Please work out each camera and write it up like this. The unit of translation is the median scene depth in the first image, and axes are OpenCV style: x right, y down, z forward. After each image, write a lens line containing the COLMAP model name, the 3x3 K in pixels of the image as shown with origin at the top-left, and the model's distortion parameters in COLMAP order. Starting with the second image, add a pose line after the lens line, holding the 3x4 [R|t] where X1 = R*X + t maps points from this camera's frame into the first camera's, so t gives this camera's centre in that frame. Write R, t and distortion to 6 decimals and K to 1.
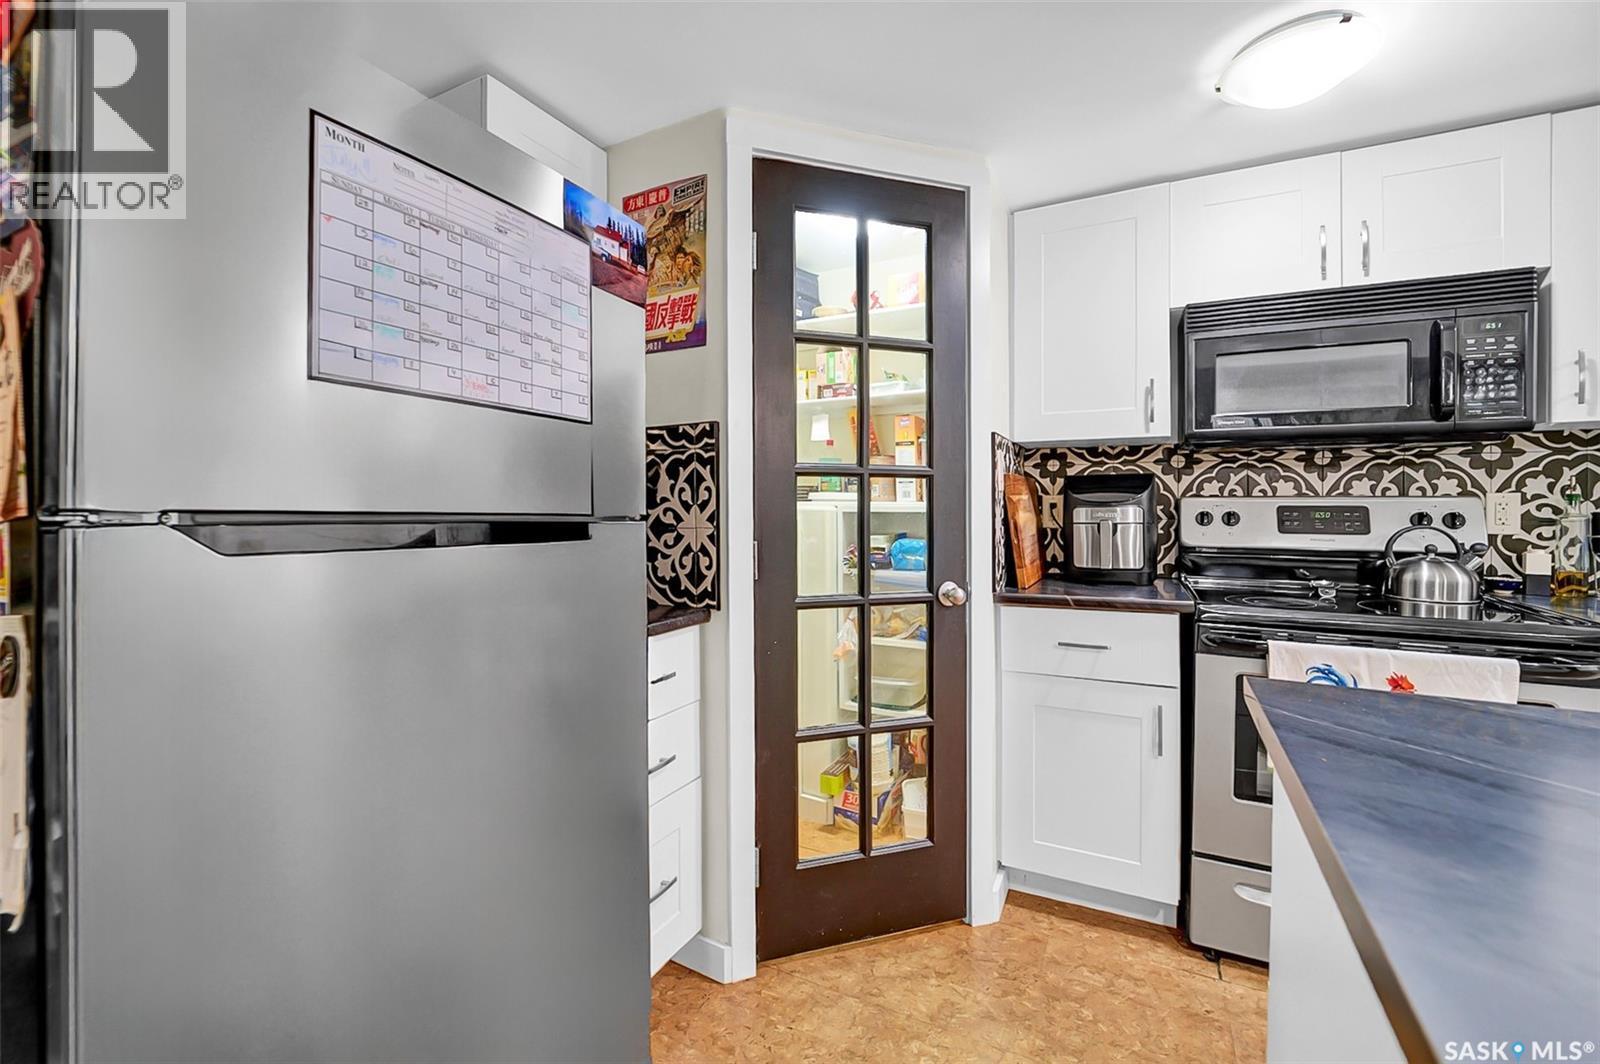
lens RADIAL K [[669.4, 0, 800.8], [0, 669.4, 502.5], [0, 0, 1]] dist [-0.000451, -0.000060]
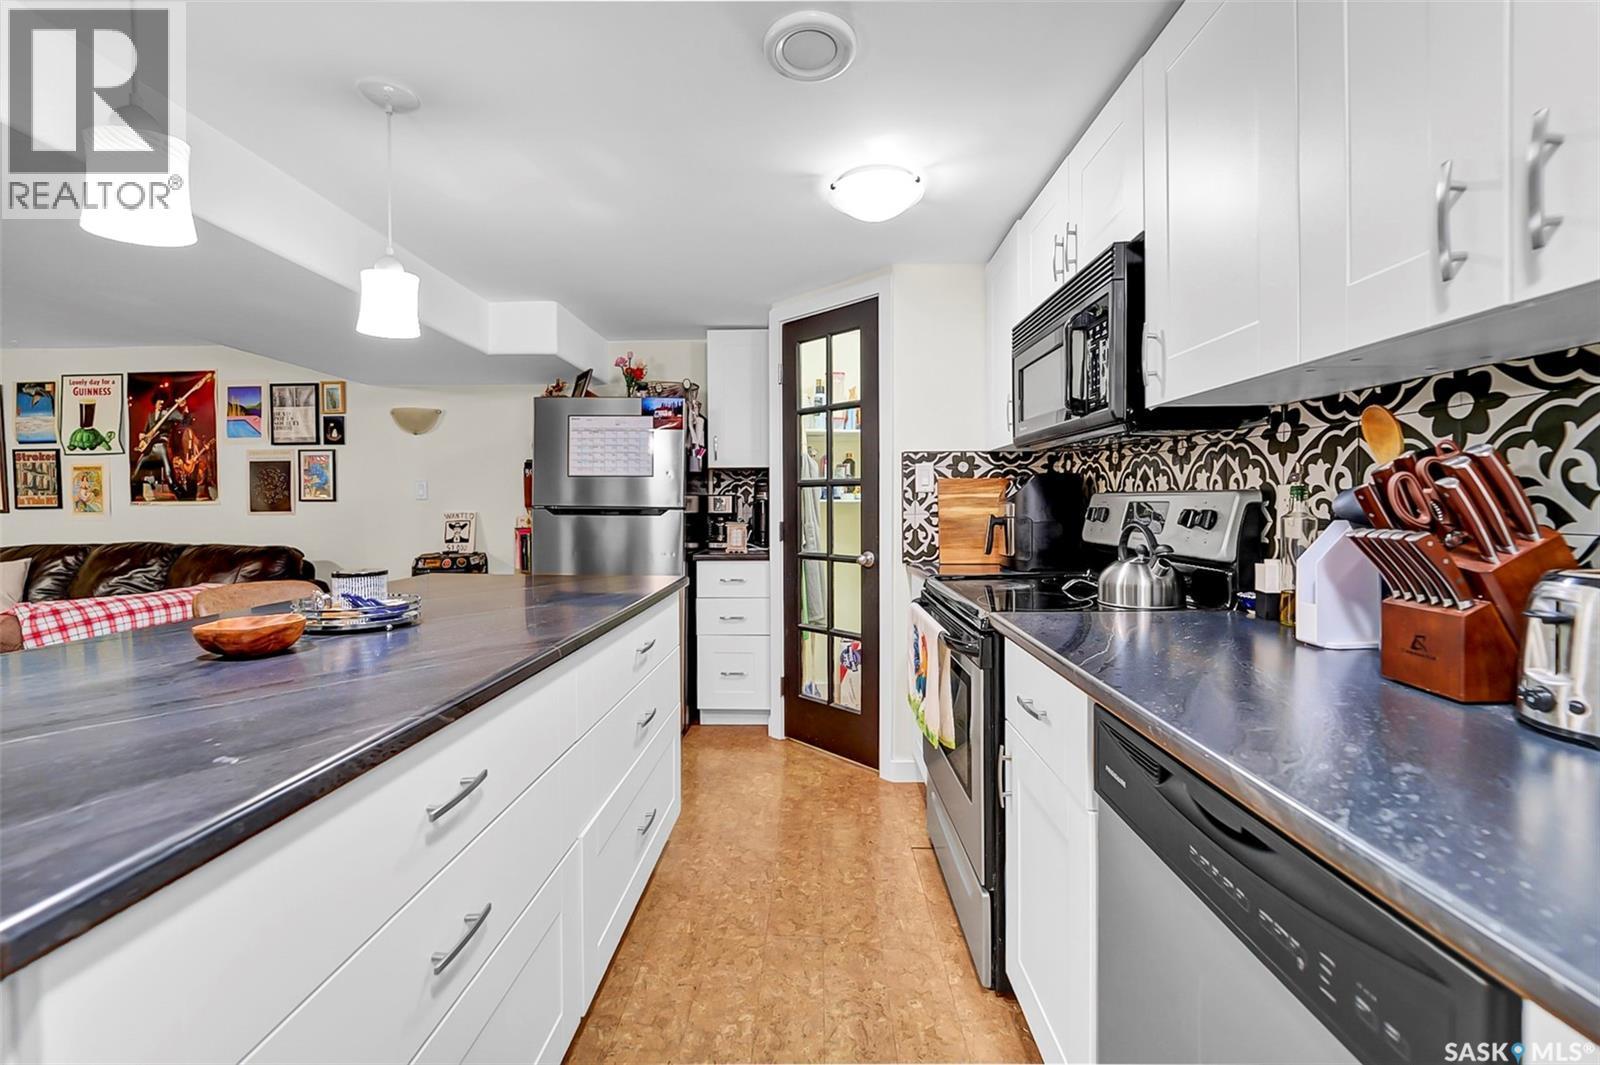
lens RADIAL K [[675.7, 0, 798.7], [0, 675.7, 508.1], [0, 0, 1]] dist [-0.001939, -0.000174]
pose [[0.420677, 0.005363, -0.907195, 1.621780], [0.009237, 0.999905, 0.010194, -0.000843], [0.907164, -0.012669, 0.420587, 0.194117]]
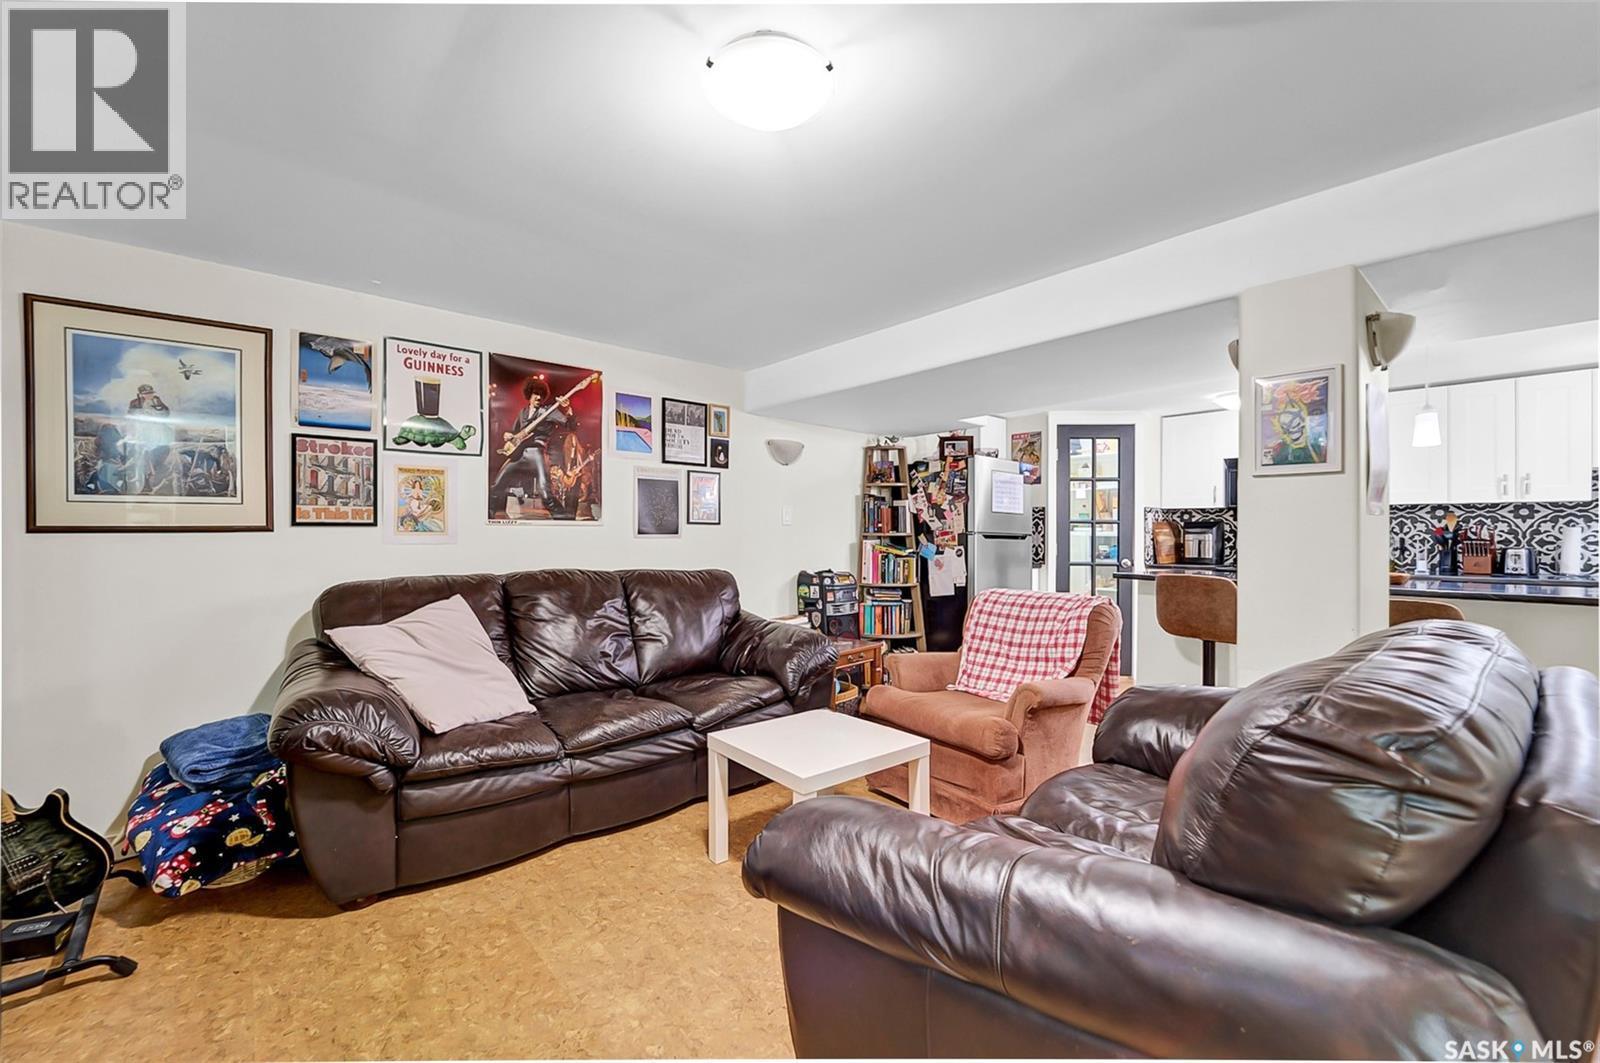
lens RADIAL K [[665.3, 0, 800.4], [0, 665.3, 533.7], [0, 0, 1]] dist [-0.002754, -0.000440]
pose [[0.932505, 0.006753, -0.361095, -0.059302], [-0.006382, 0.999977, 0.002221, 0.009561], [0.361102, 0.000233, 0.932526, -2.295003]]
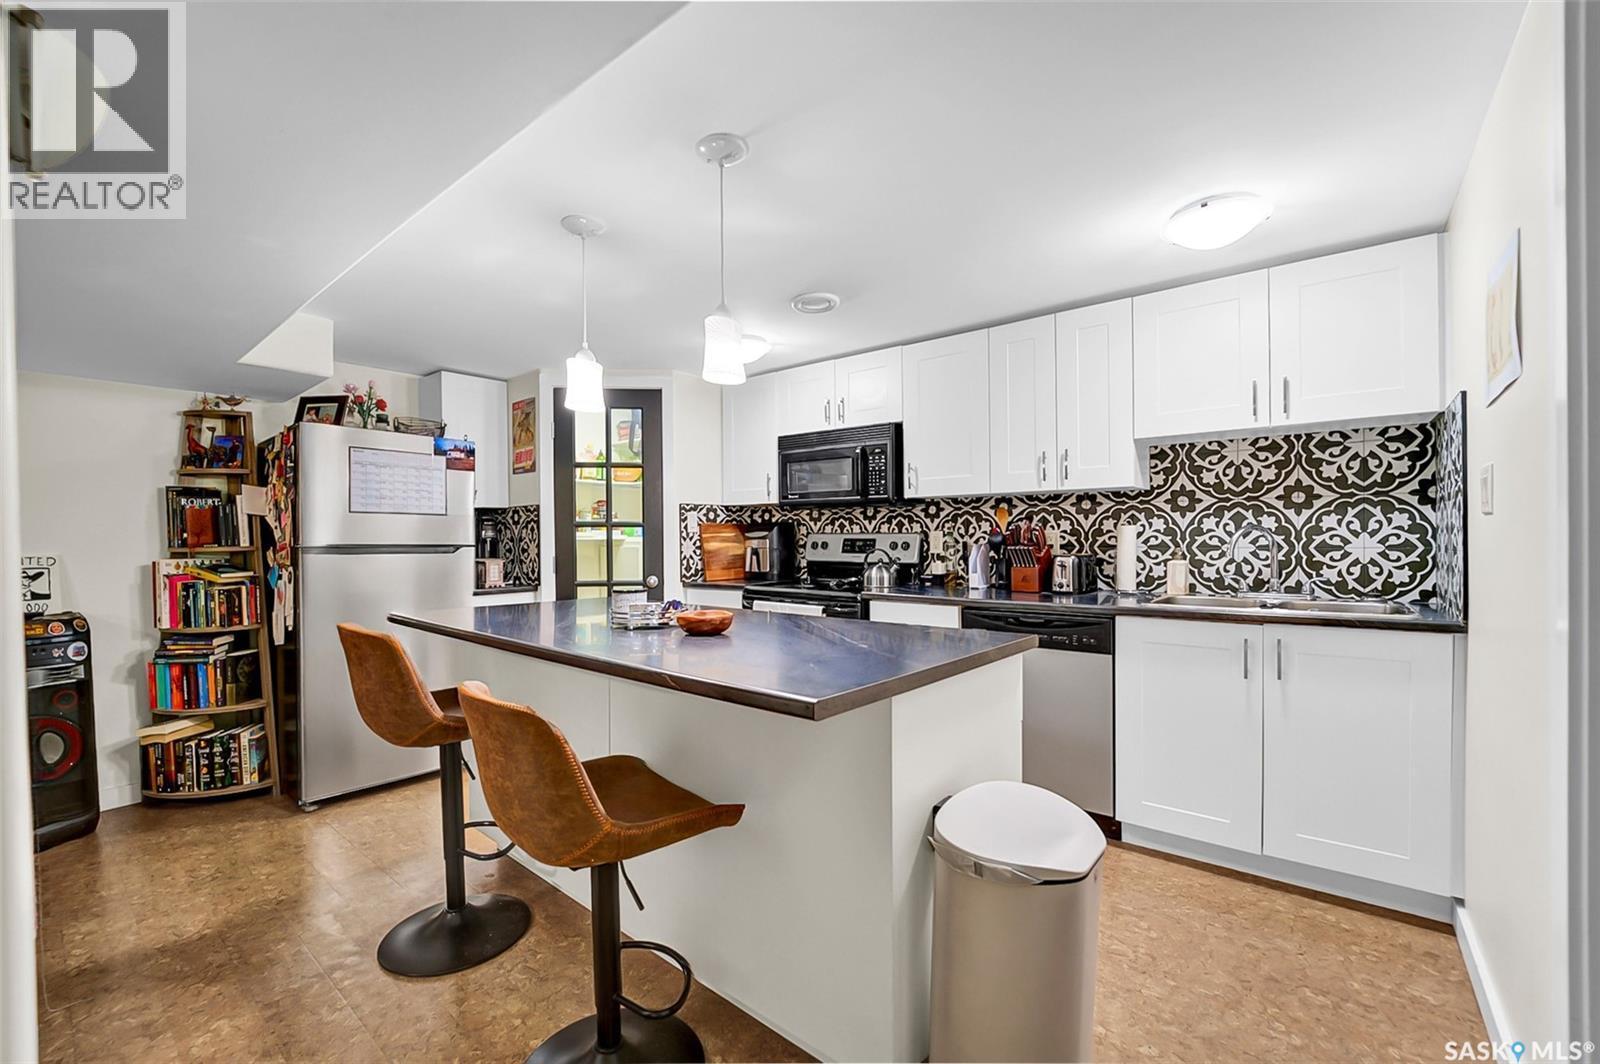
lens RADIAL K [[668.7, 0, 797.3], [0, 668.7, 539.9], [0, 0, 1]] dist [-0.000158, 0.000029]
pose [[0.975973, -0.006449, -0.217794, 1.160675], [0.008452, 0.999930, 0.008269, -0.009061], [0.217725, -0.009911, 0.975960, -0.990273]]
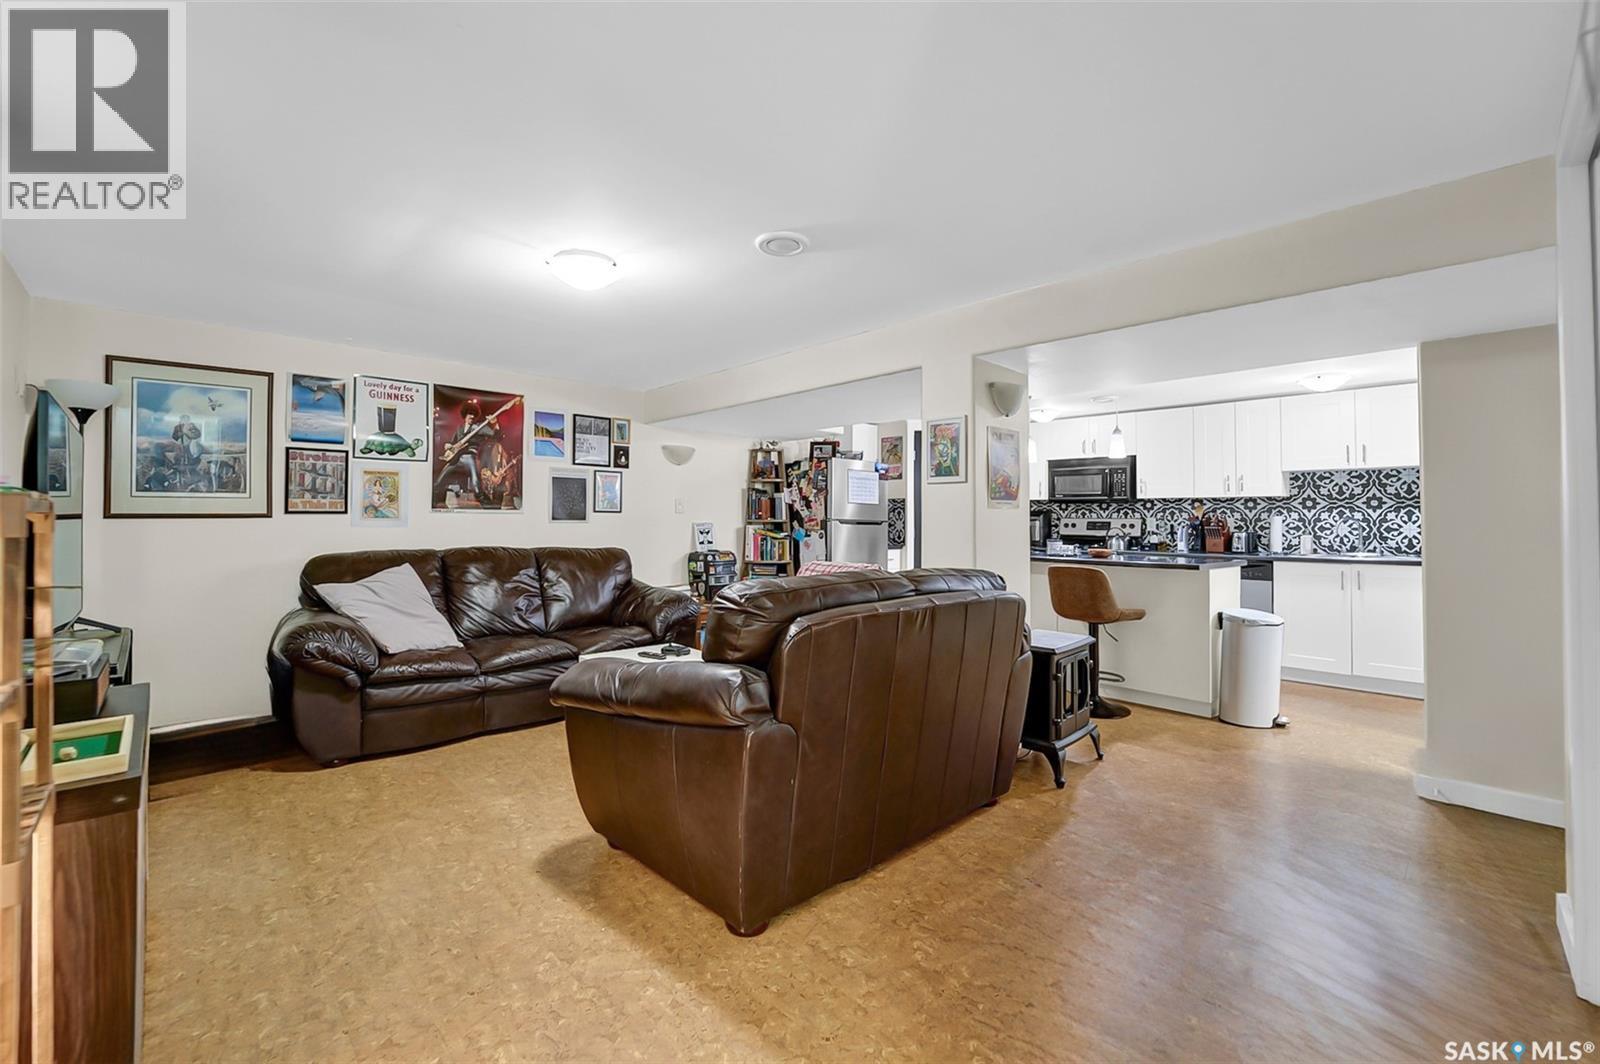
lens RADIAL K [[675.7, 0, 798.7], [0, 675.7, 507.6], [0, 0, 1]] dist [-0.001939, -0.000174]
pose [[0.946113, 0.002240, -0.323828, 0.539007], [-0.008289, 0.999816, -0.017302, 0.007298], [0.323729, 0.019054, 0.945958, -2.794037]]
